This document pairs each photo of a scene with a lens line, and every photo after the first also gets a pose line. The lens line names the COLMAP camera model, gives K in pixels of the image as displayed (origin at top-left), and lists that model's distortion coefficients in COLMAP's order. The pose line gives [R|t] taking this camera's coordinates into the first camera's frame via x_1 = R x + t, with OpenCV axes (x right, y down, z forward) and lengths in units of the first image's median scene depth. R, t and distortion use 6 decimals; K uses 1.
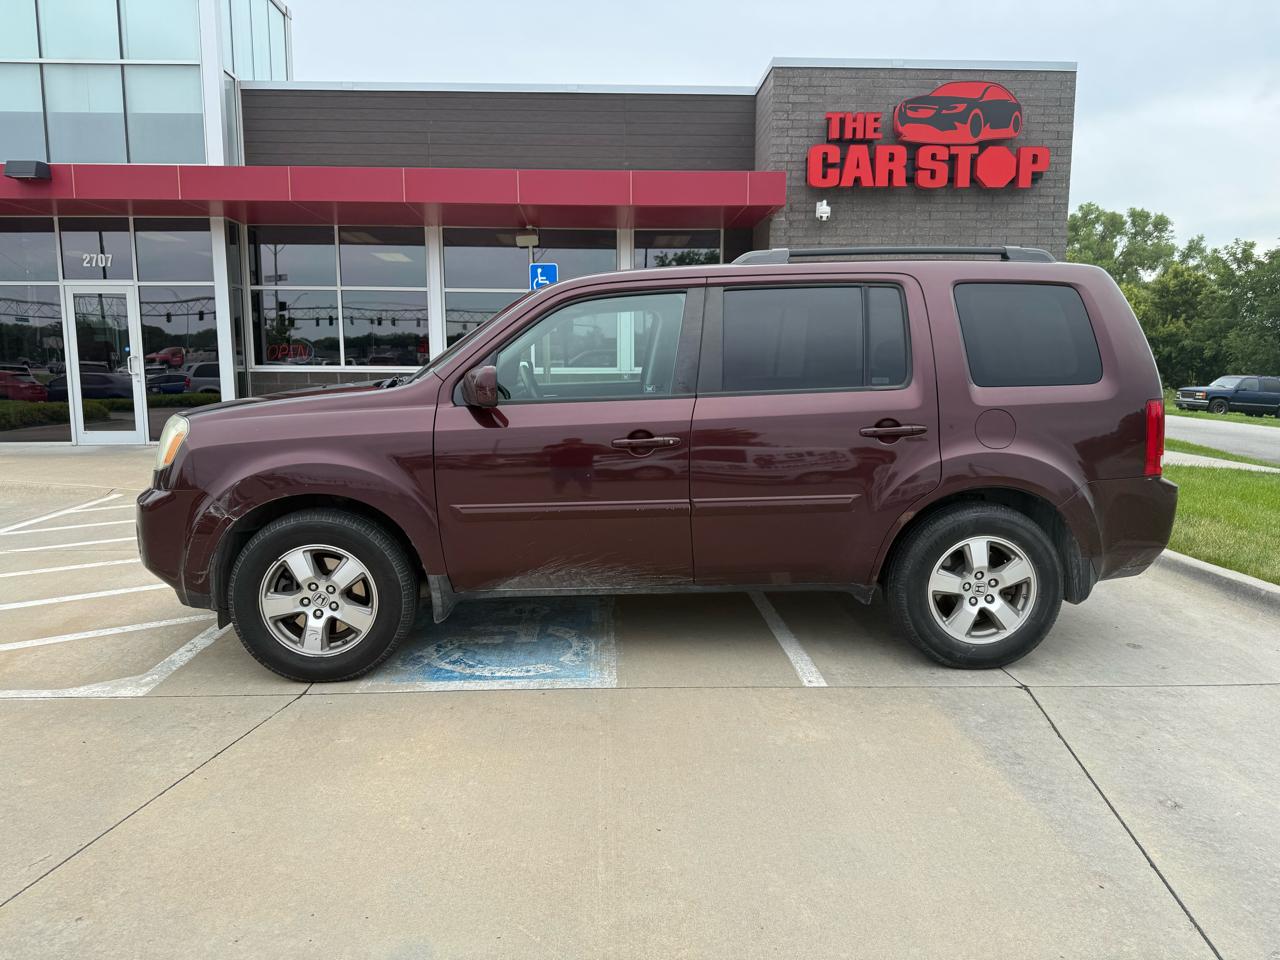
lens RADIAL K [[909.8, 0, 637.5], [0, 909.8, 486.8], [0, 0, 1]] dist [0.016843, -0.022988]
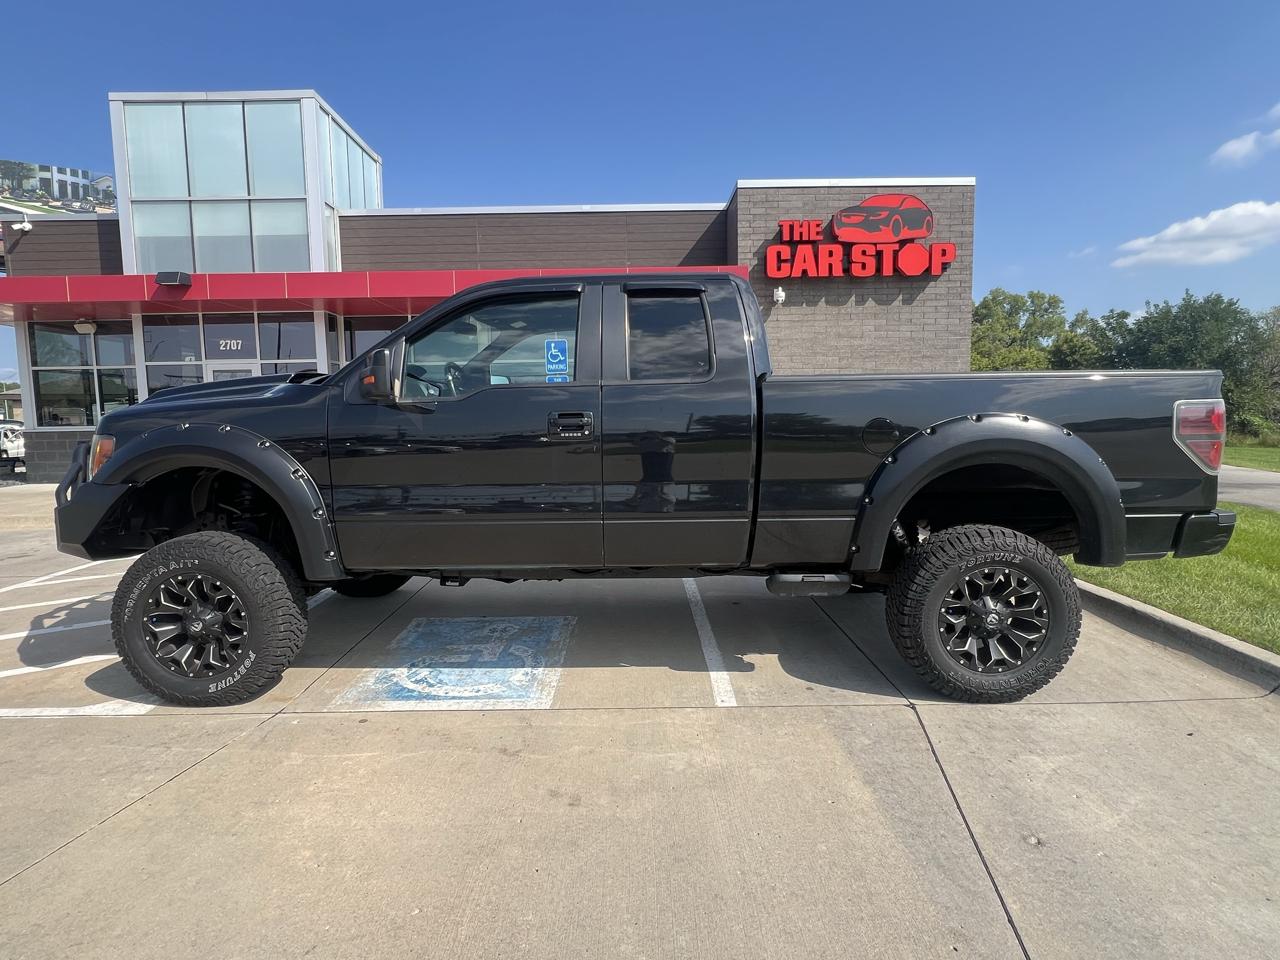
lens RADIAL K [[677.7, 0, 640.1], [0, 677.7, 478.8], [0, 0, 1]] dist [-0.010431, 0.008876]
pose [[0.999238, -0.011963, -0.037159, 0.040621], [0.010572, 0.999244, -0.037408, -0.010758], [0.037578, 0.036987, 0.998609, 0.047134]]
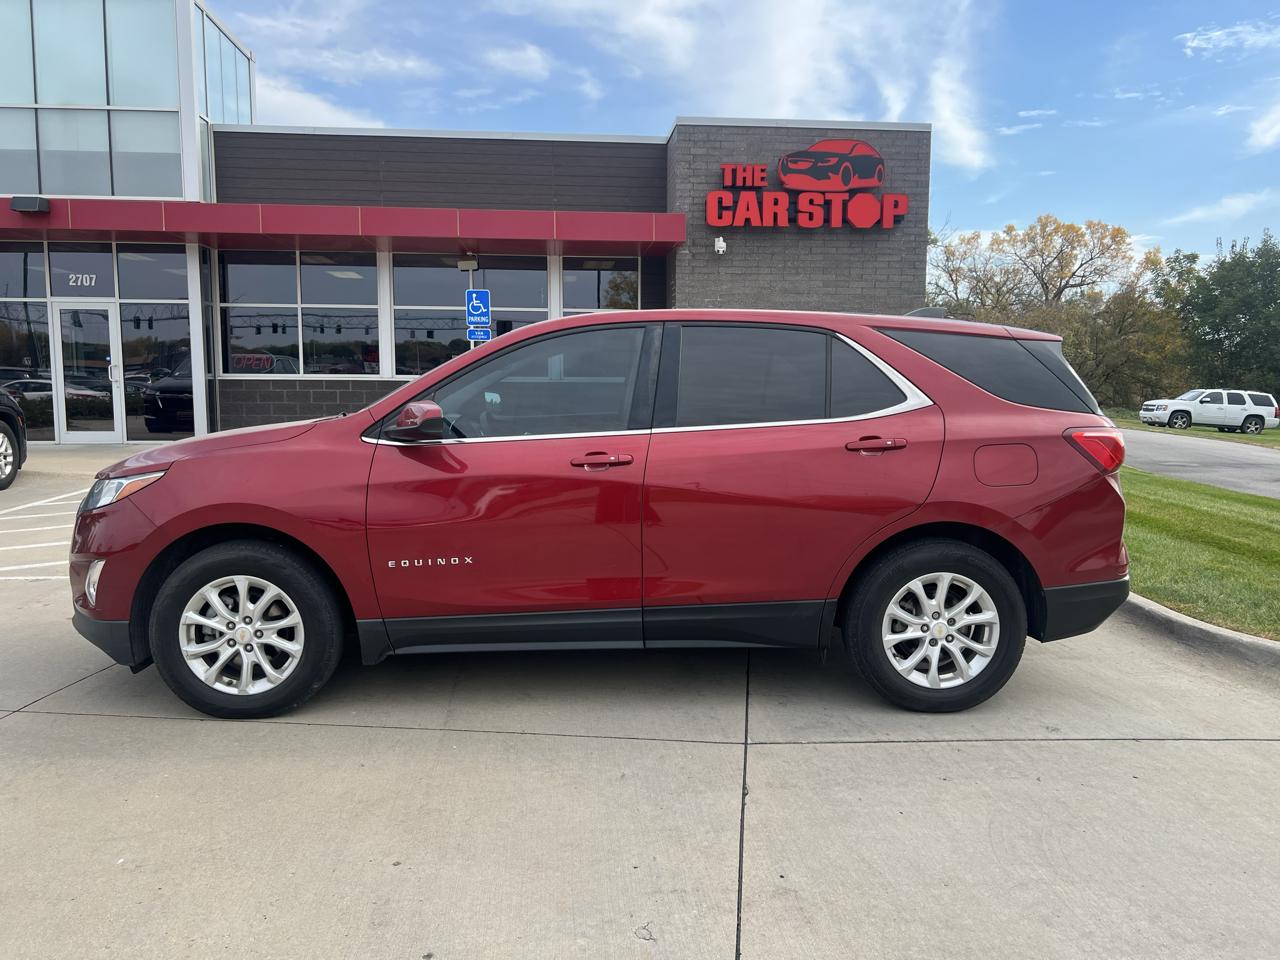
lens RADIAL K [[966.6, 0, 643.1], [0, 966.6, 473.1], [0, 0, 1]] dist [0.051870, -0.056978]
pose [[0.998992, 0.000165, 0.044897, 0.048509], [0.001298, 0.999469, -0.032544, 0.032087], [-0.044879, 0.032569, 0.998461, -0.239874]]
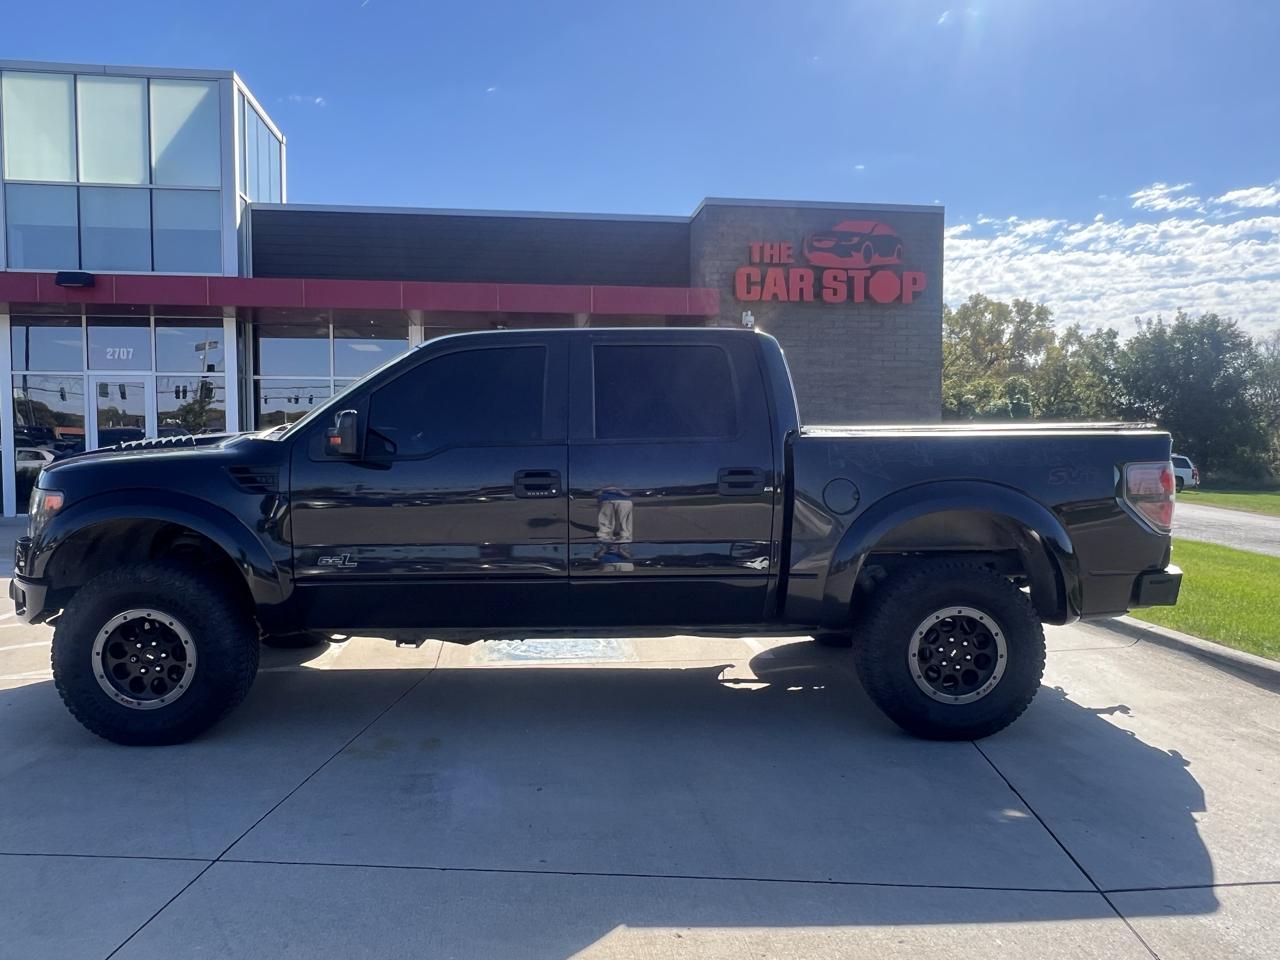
lens RADIAL K [[909.8, 0, 637.5], [0, 909.8, 486.8], [0, 0, 1]] dist [0.016843, -0.022988]
pose [[0.996035, -0.003873, 0.088880, -0.053007], [0.011143, 0.996615, -0.081446, 0.017957], [-0.088264, 0.082113, 0.992707, -0.178645]]
